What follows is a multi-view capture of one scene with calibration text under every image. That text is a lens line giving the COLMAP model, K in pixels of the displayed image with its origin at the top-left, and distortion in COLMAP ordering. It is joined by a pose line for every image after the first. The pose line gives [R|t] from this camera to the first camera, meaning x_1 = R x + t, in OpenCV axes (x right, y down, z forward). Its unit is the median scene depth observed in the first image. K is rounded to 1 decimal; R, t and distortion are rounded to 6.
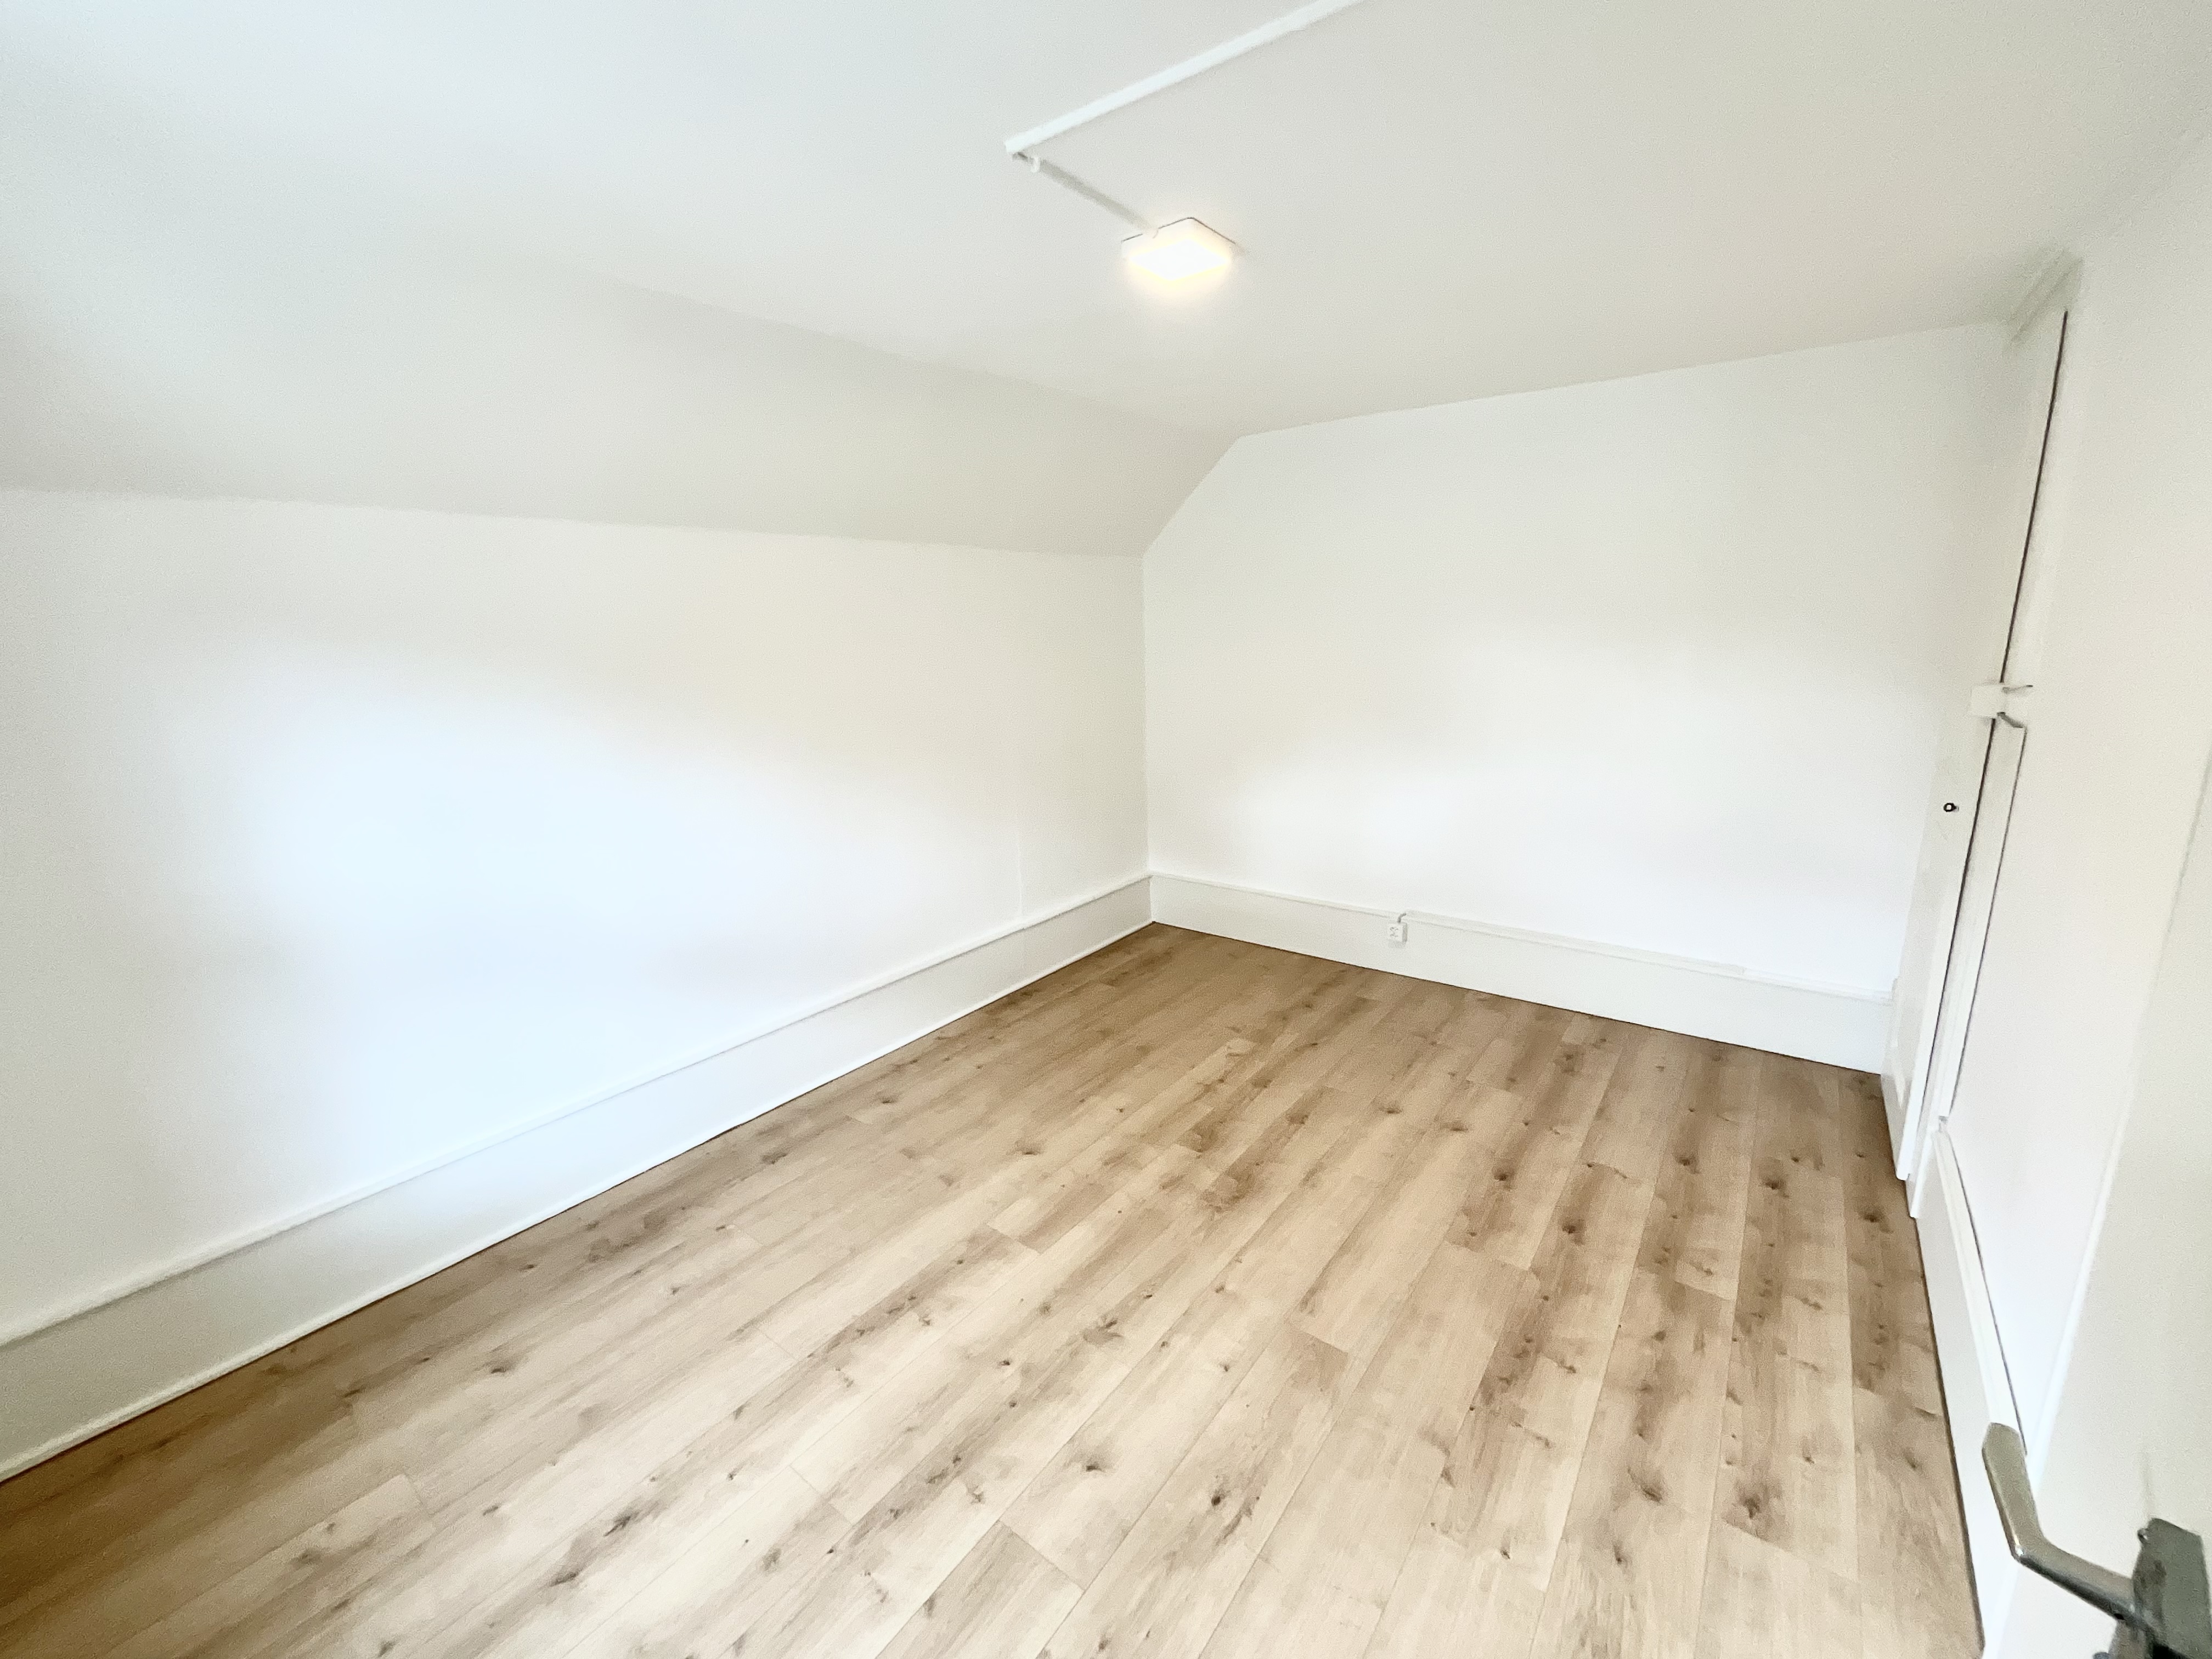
lens RADIAL K [[892.9, 0, 1107.6], [0, 892.9, 825.6], [0, 0, 1]] dist [-0.002365, -0.000362]
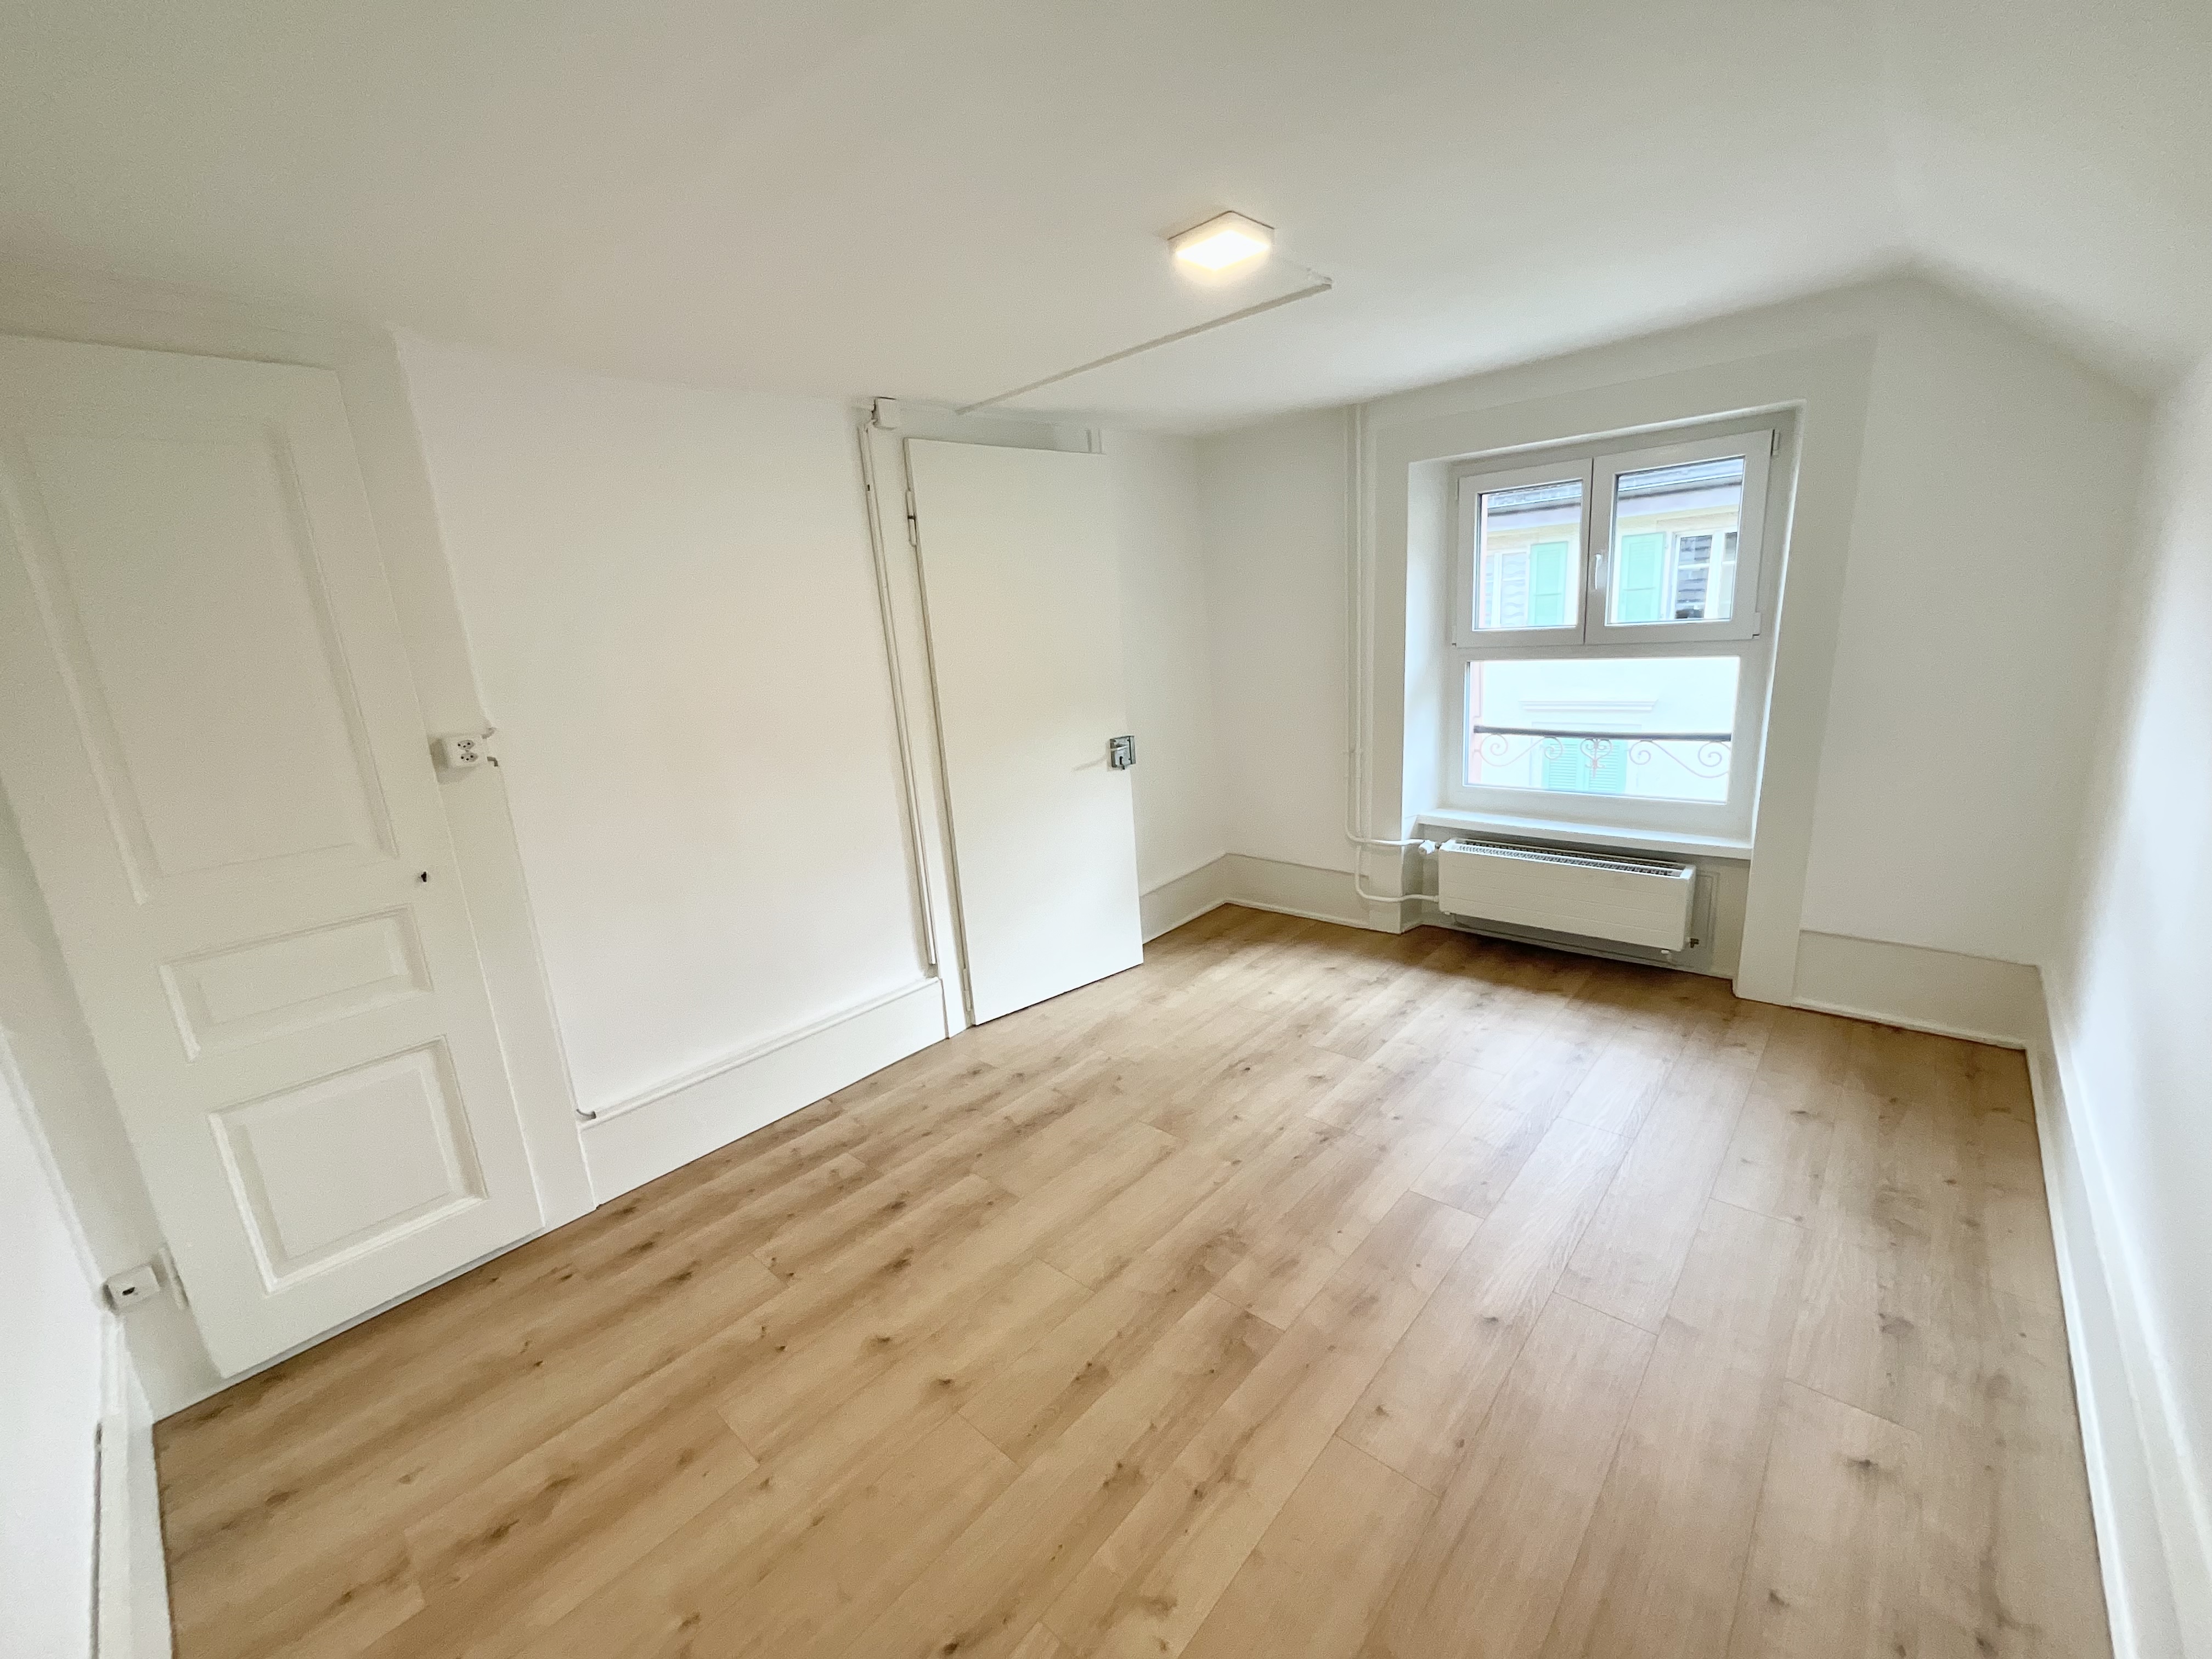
lens RADIAL K [[892.9, 0, 1107.6], [0, 892.9, 825.6], [0, 0, 1]] dist [-0.002365, -0.000362]
pose [[-0.991205, 0.086996, 0.099721, 0.119404], [0.121632, 0.895784, 0.427524, -0.348977], [-0.052136, 0.435894, -0.898487, 1.623718]]
